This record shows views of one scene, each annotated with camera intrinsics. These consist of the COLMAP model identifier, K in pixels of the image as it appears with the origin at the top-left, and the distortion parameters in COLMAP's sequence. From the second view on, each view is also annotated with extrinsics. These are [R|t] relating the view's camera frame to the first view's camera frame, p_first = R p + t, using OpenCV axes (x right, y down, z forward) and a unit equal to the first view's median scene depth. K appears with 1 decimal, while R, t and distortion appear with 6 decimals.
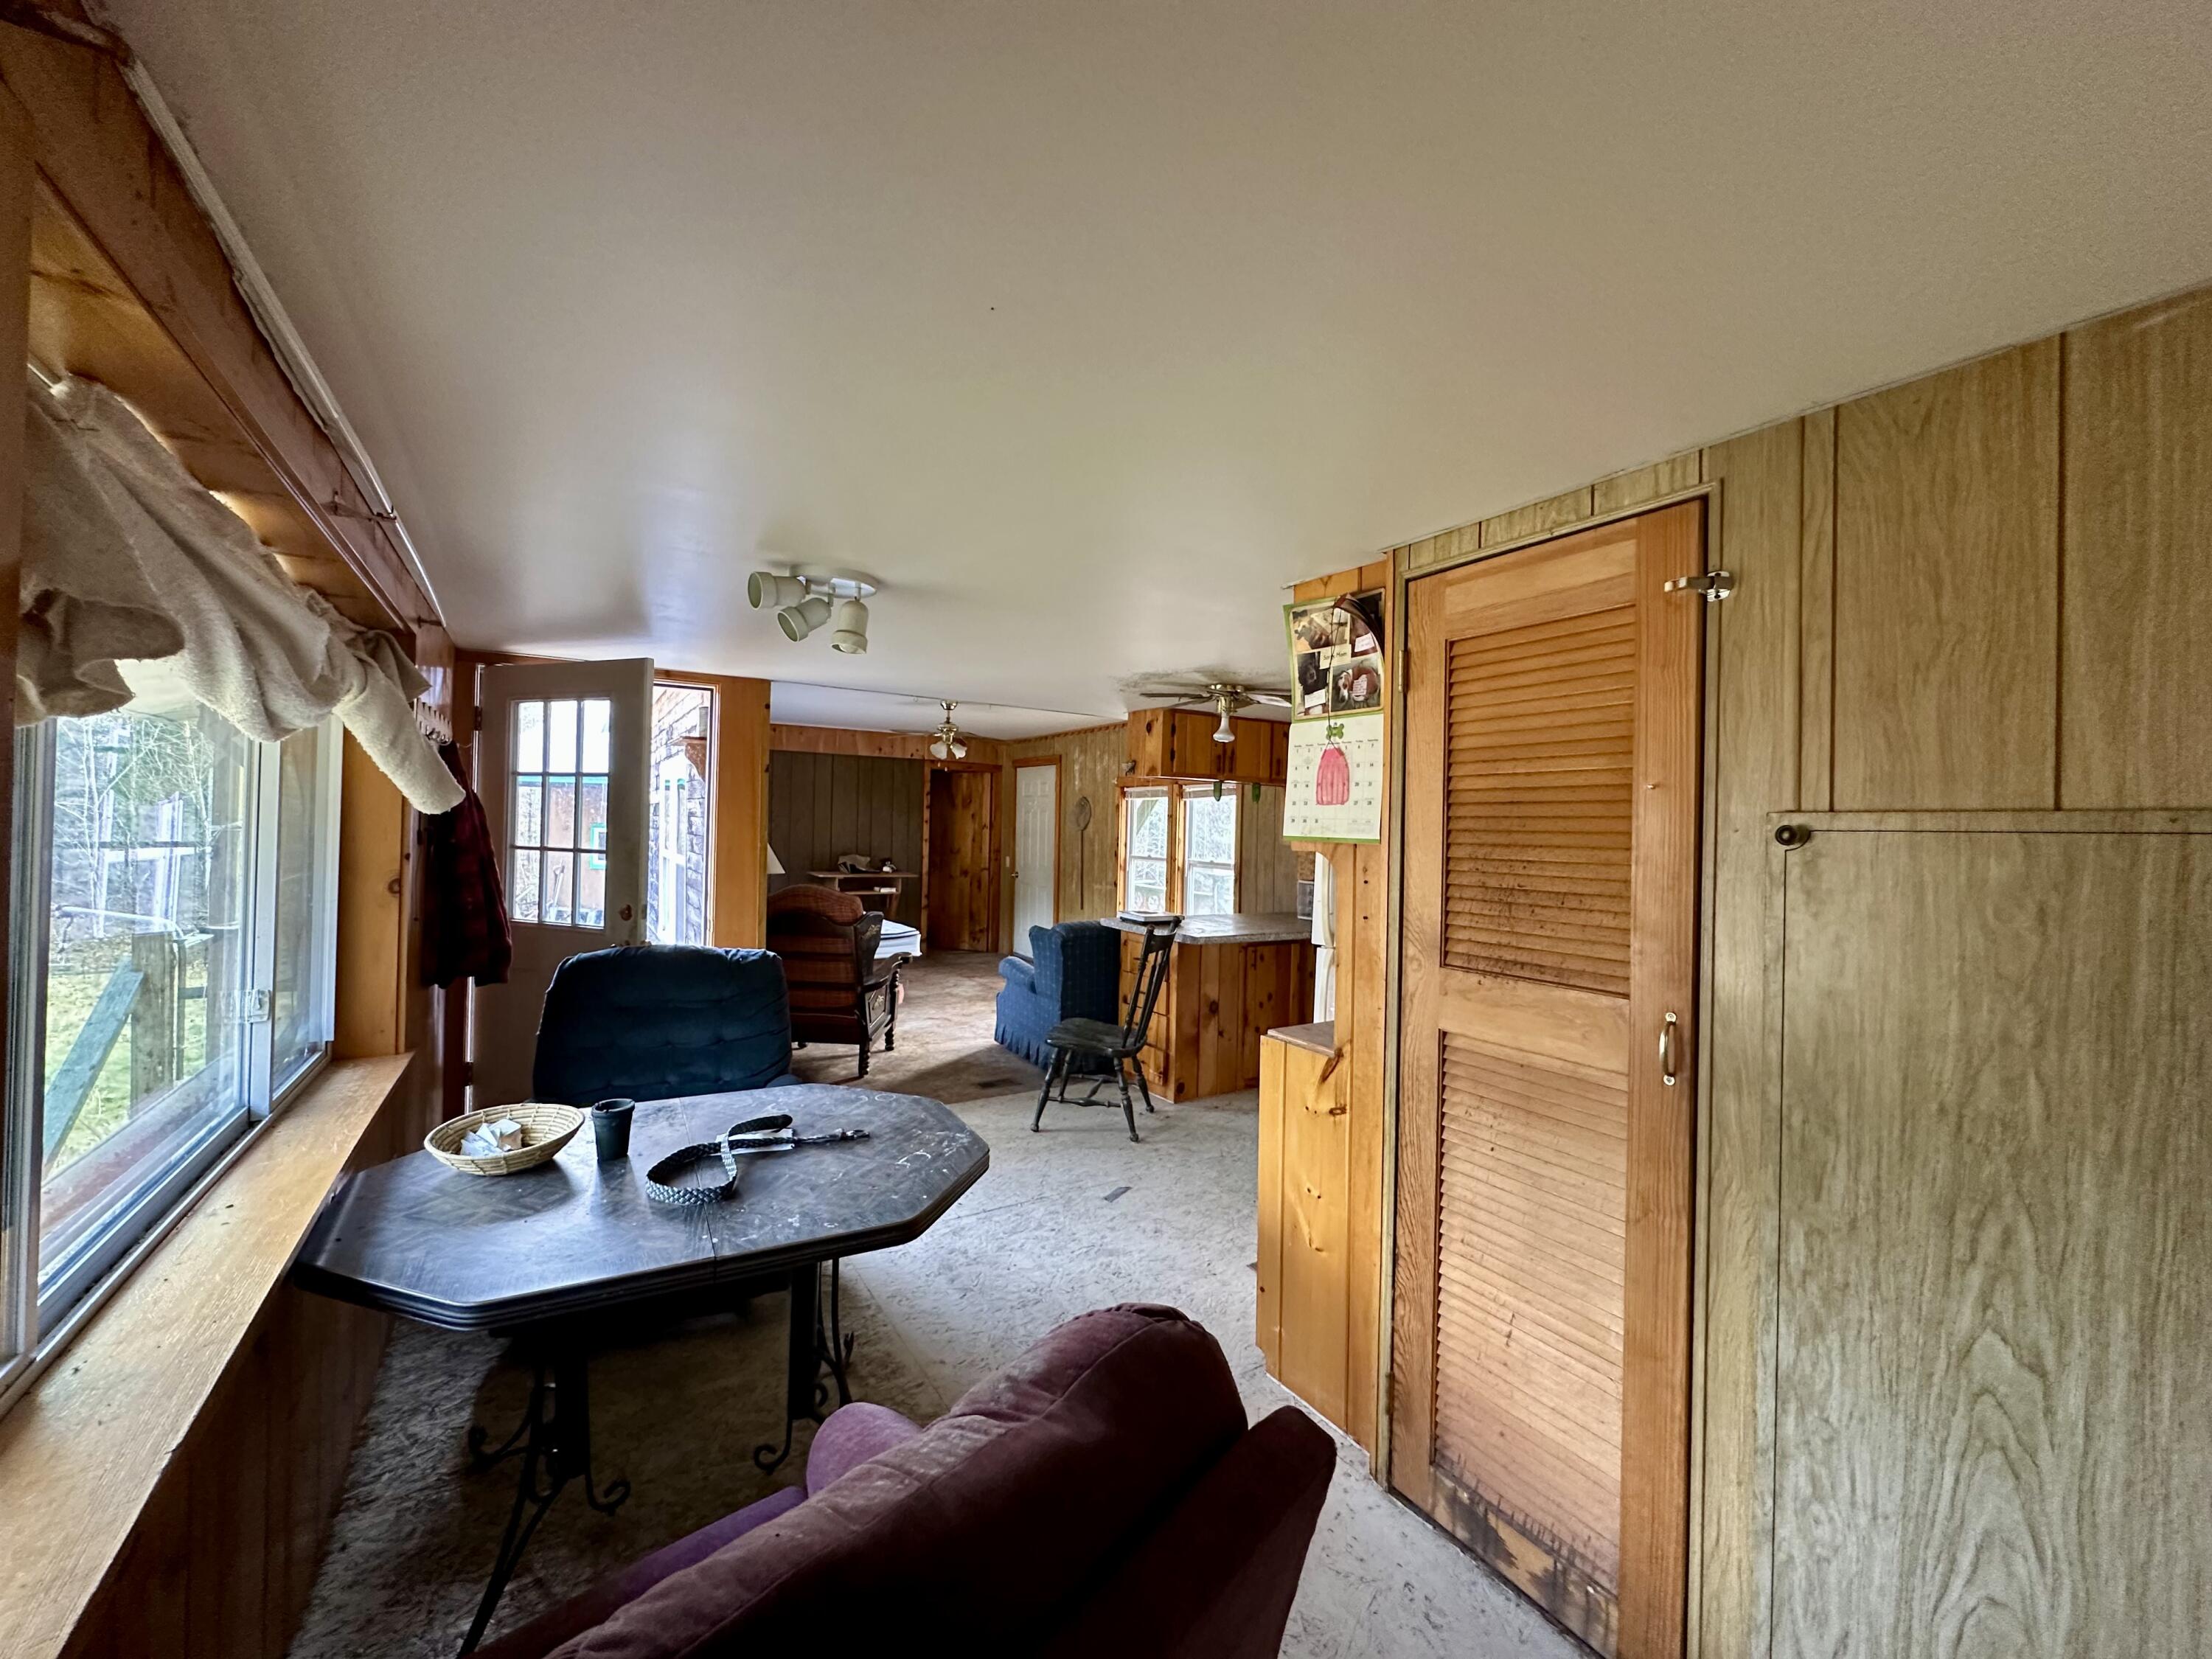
lens RADIAL K [[888.9, 0, 1100.7], [0, 888.9, 824.8], [0, 0, 1]] dist [0.004949, -0.001267]
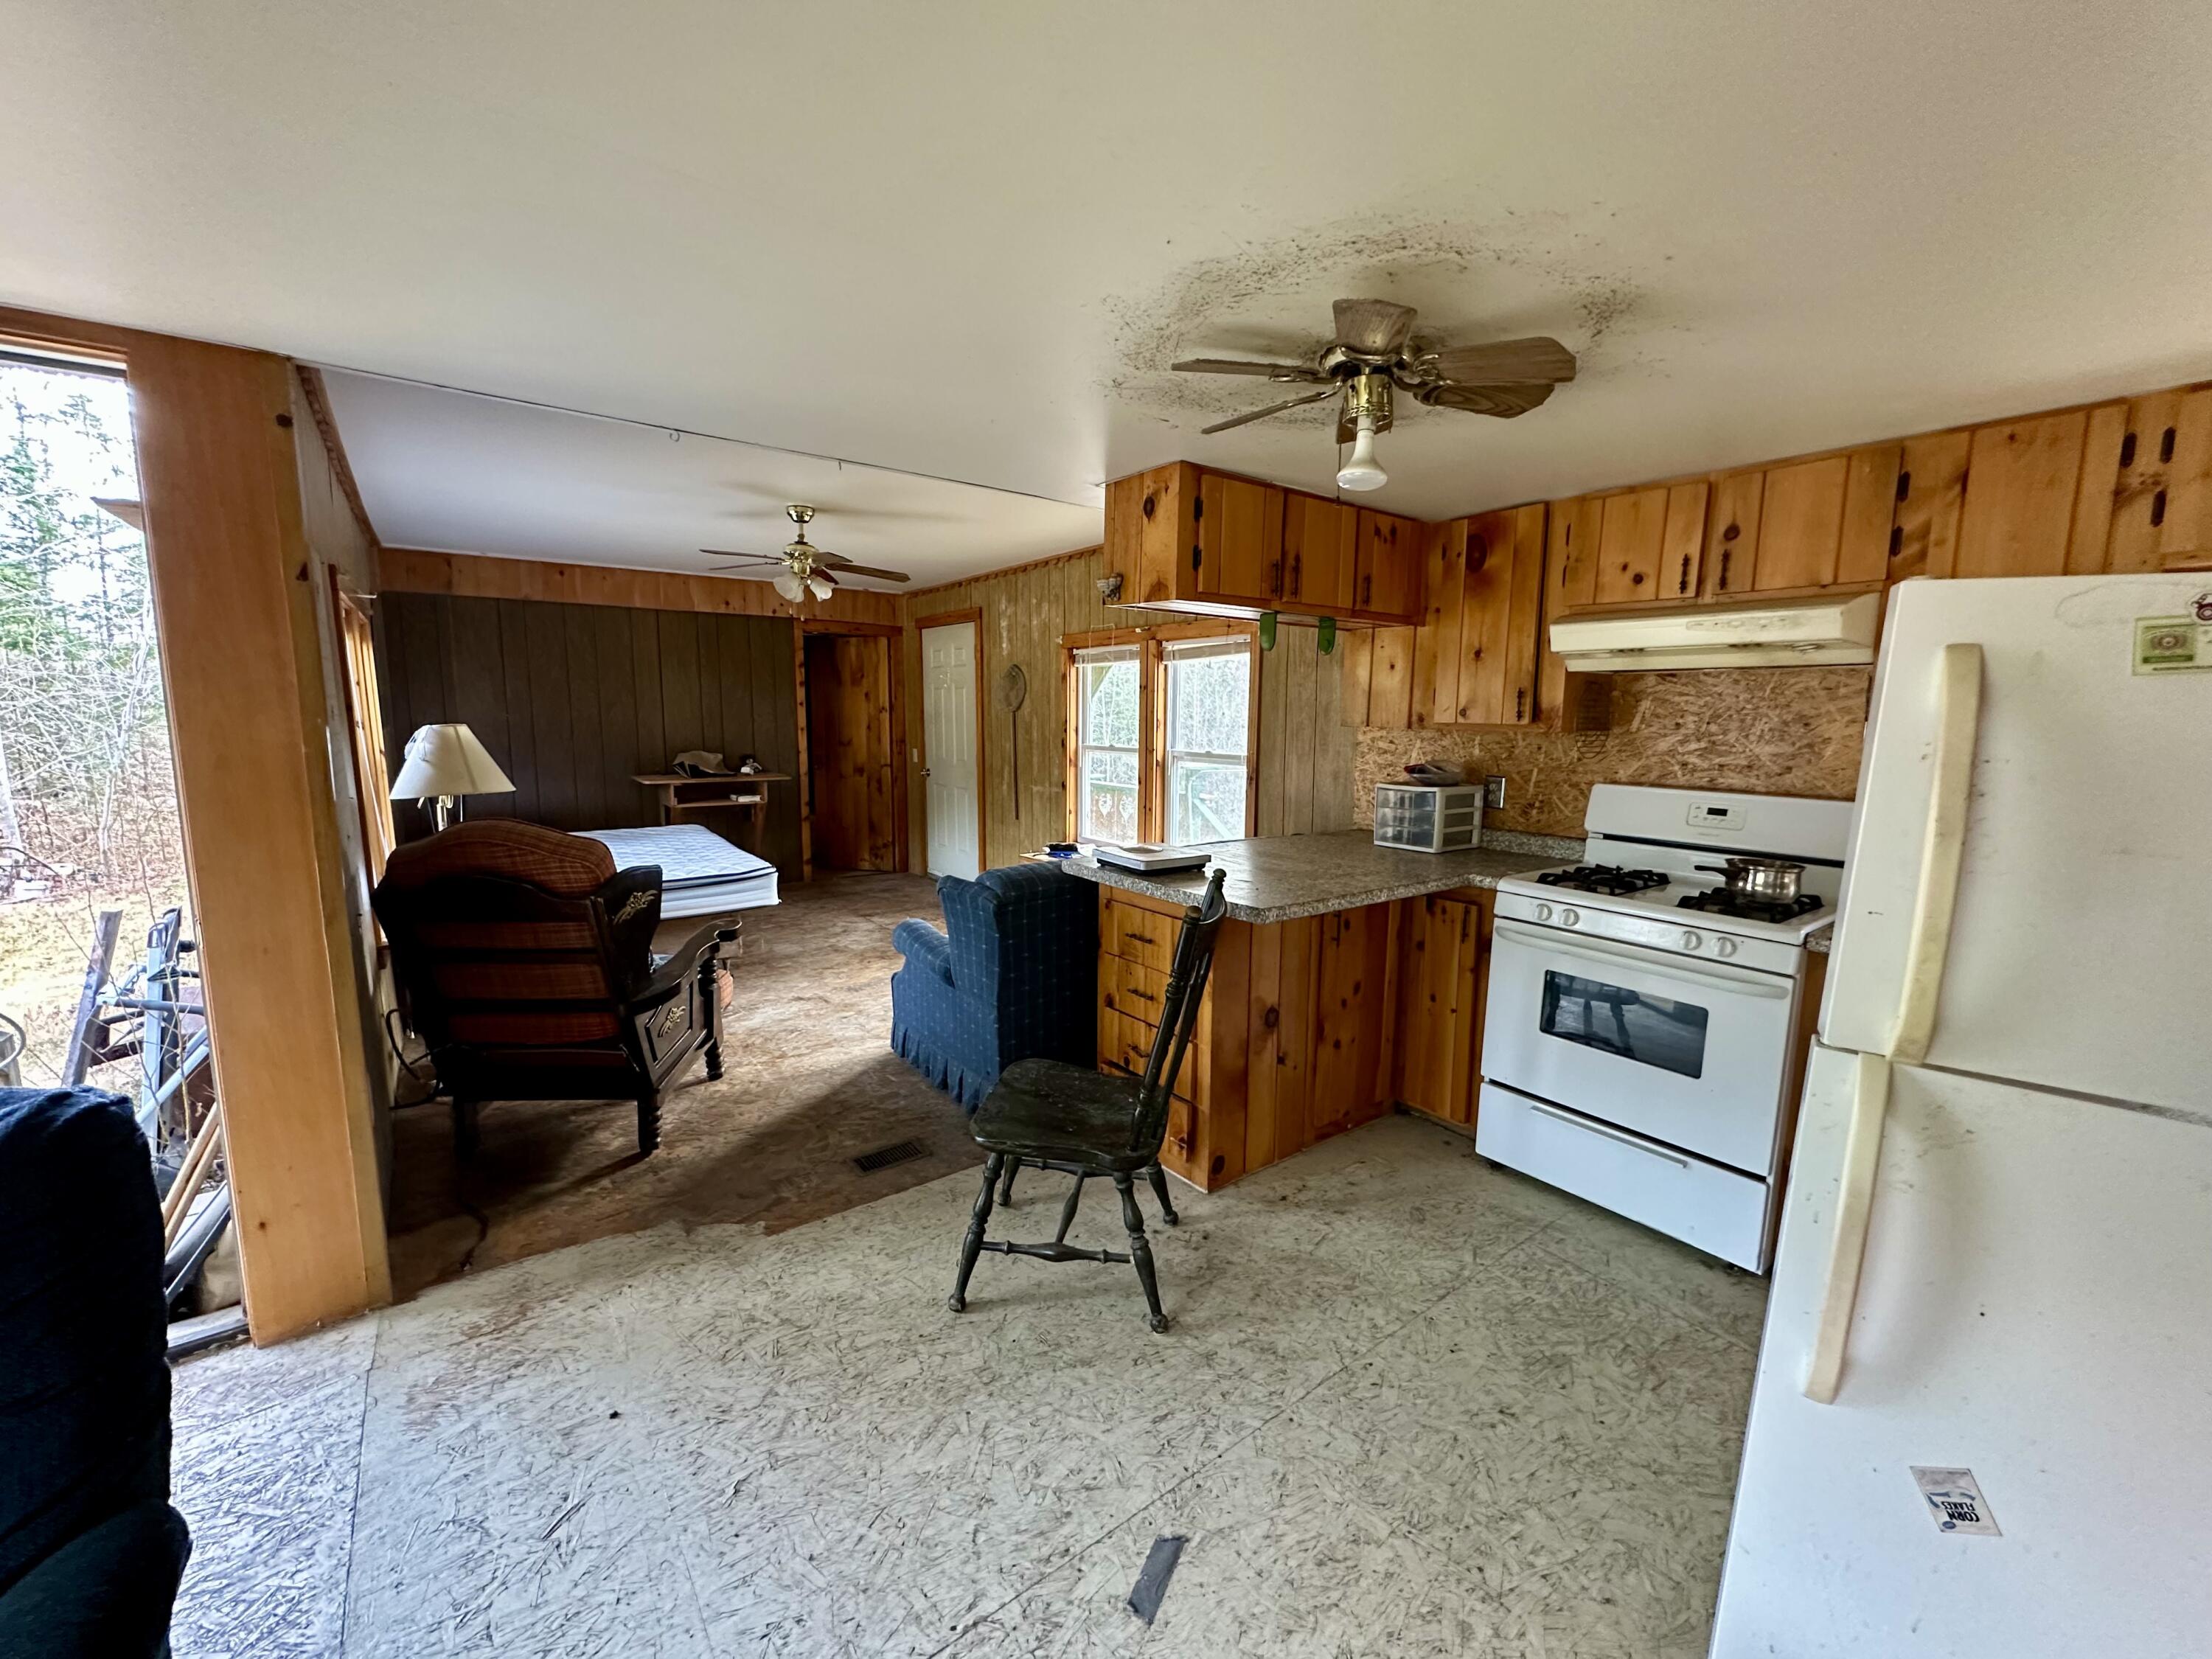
lens RADIAL K [[888.9, 0, 1106.8], [0, 888.9, 823.3], [0, 0, 1]] dist [0.004949, -0.001267]
pose [[0.995518, -0.029476, 0.089857, -0.018230], [0.017690, 0.991455, 0.129245, 0.006096], [-0.092899, -0.127076, 0.987533, 0.355599]]
